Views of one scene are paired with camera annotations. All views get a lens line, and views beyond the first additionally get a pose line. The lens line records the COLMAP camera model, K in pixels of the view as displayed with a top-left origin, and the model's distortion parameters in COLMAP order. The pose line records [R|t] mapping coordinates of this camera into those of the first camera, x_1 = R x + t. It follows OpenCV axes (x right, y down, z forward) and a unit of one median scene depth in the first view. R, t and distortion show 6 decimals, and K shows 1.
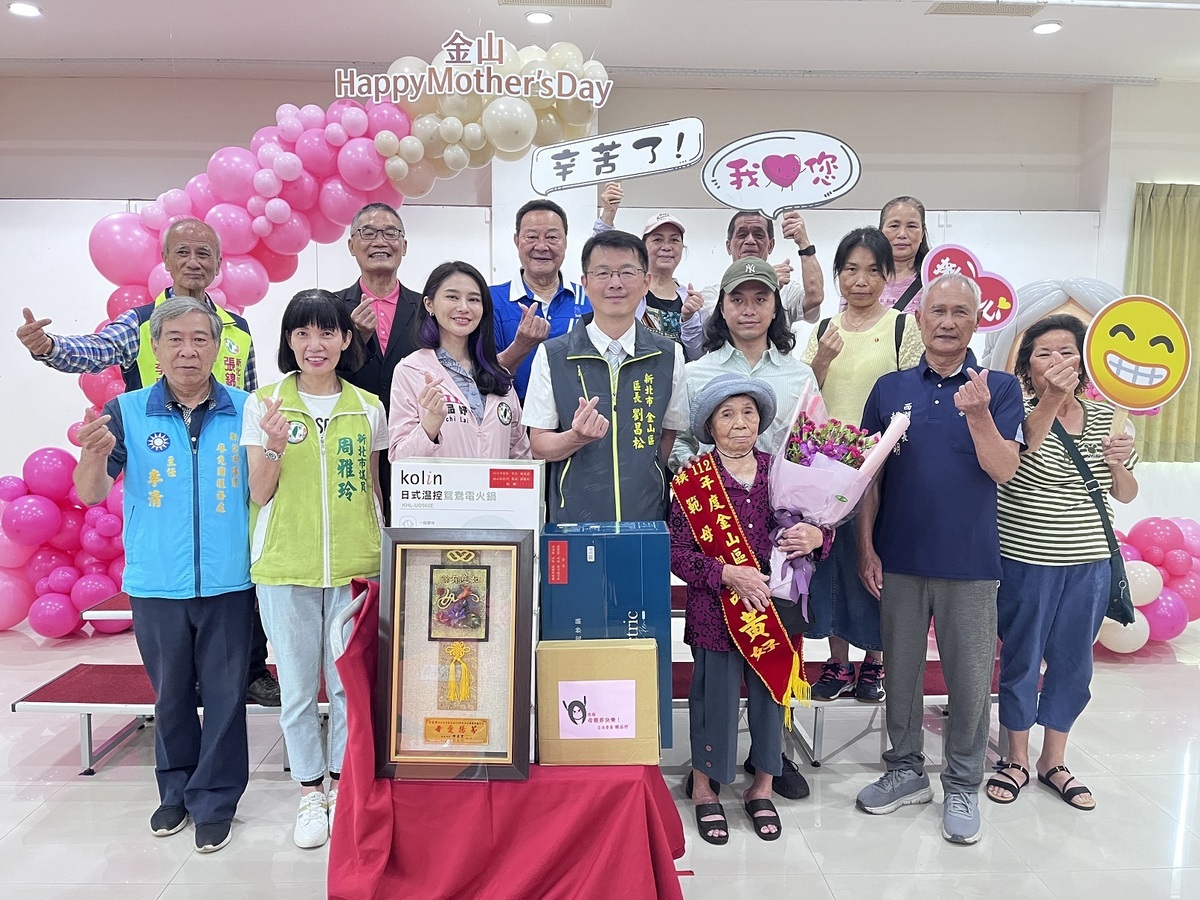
lens RADIAL K [[920.8, 0, 596.2], [0, 920.8, 462.0], [0, 0, 1]] dist [0.067985, -0.077779]
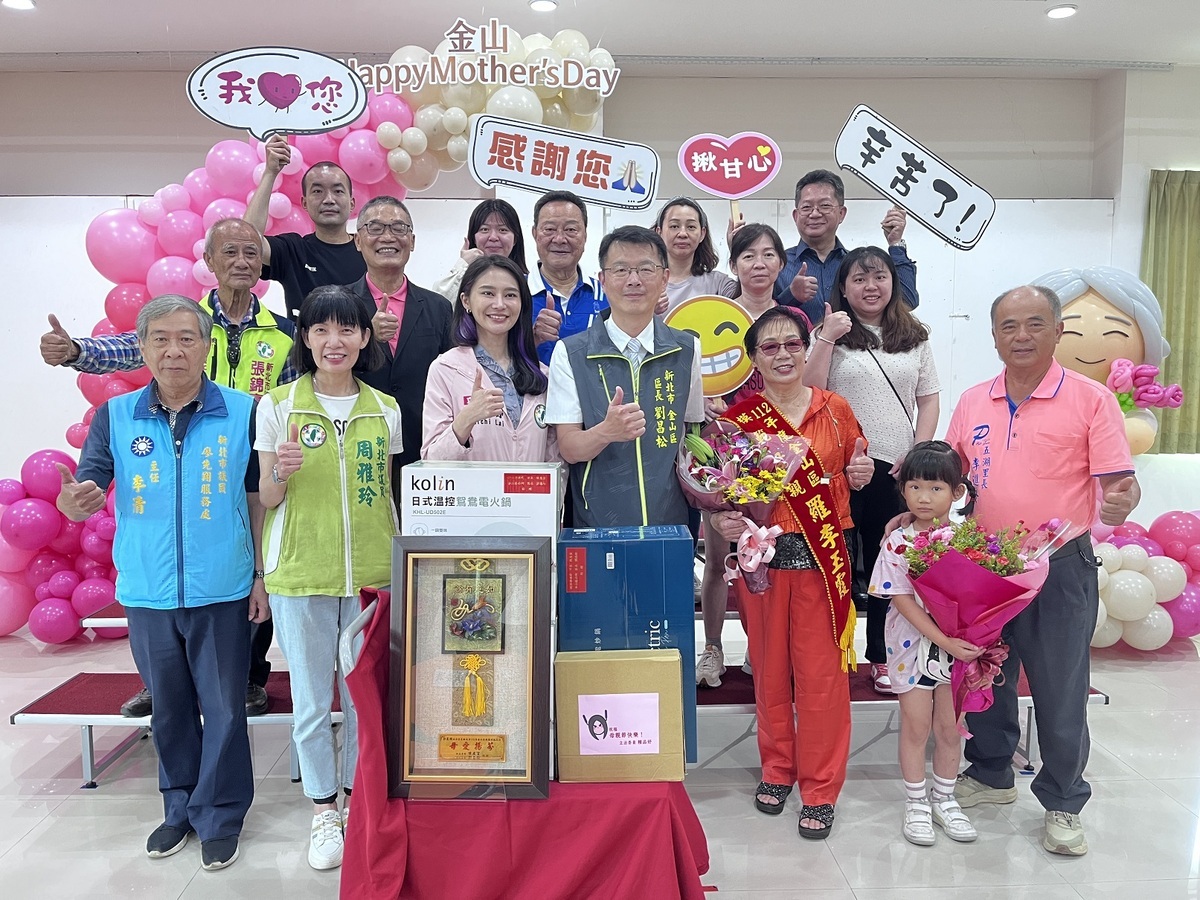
lens RADIAL K [[920.8, 0, 598.6], [0, 920.8, 462.0], [0, 0, 1]] dist [0.067985, -0.077779]
pose [[0.999963, -0.008585, -0.000072, -0.011345], [0.008586, 0.999936, 0.007379, -0.006732], [0.000008, -0.007380, 0.999973, 0.029020]]
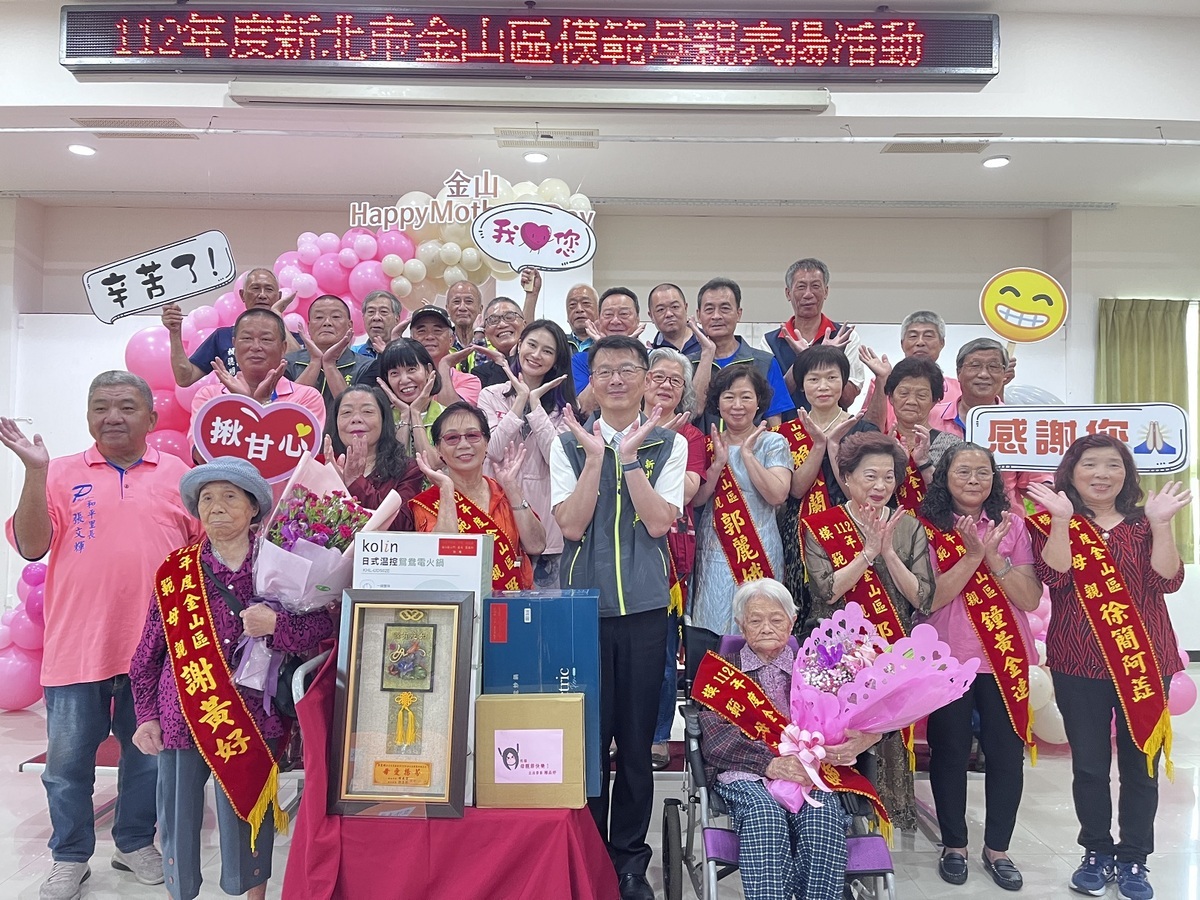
lens RADIAL K [[920.8, 0, 591.4], [0, 920.8, 451.1], [0, 0, 1]] dist [0.067985, -0.077779]
pose [[0.999424, 0.003881, -0.033703, 0.072619], [-0.008184, 0.991675, -0.128502, 0.029324], [0.032924, 0.128704, 0.991136, -0.098616]]
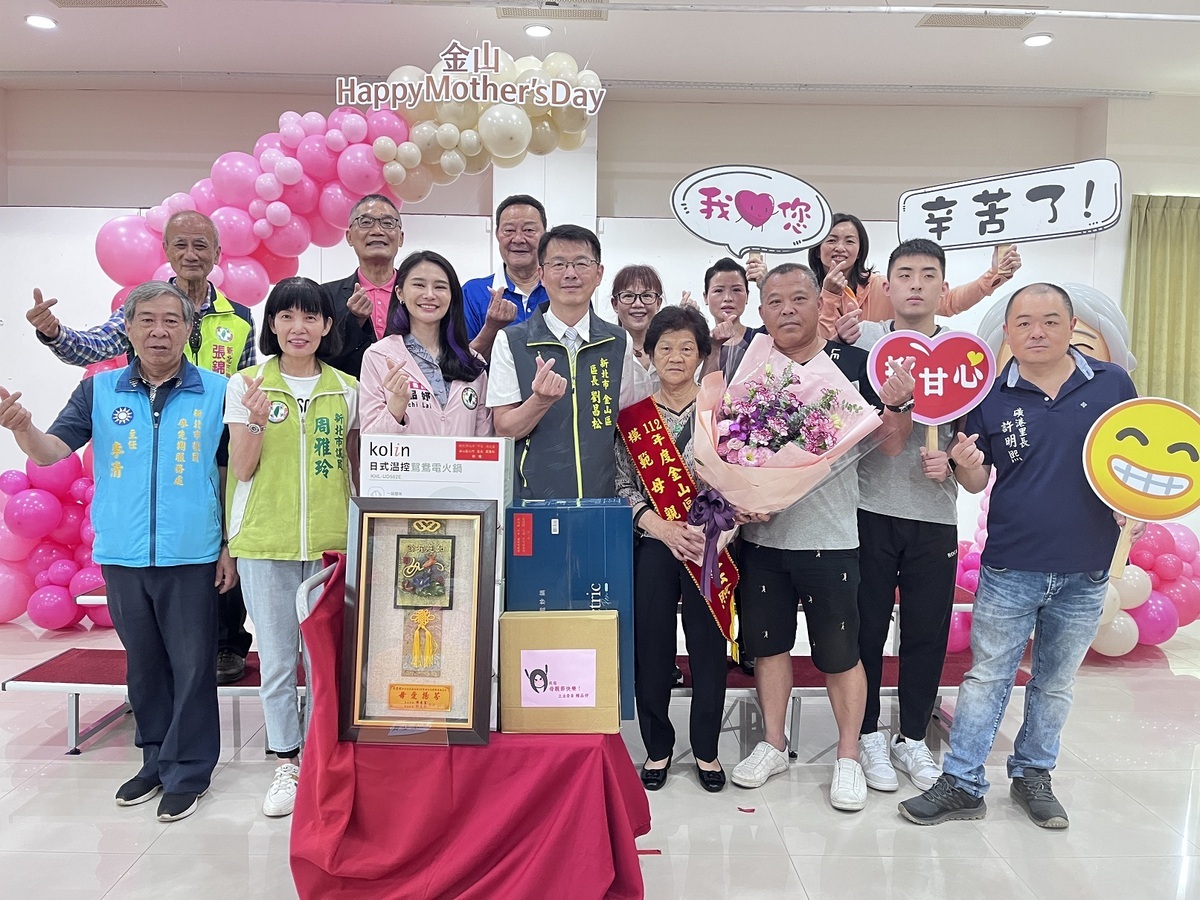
lens RADIAL K [[920.8, 0, 592.8], [0, 920.8, 455.6], [0, 0, 1]] dist [0.067985, -0.077779]
pose [[0.999790, 0.008070, -0.018820, 0.036047], [-0.008629, 0.999518, -0.029816, 0.033725], [0.018571, 0.029972, 0.999378, -0.015506]]
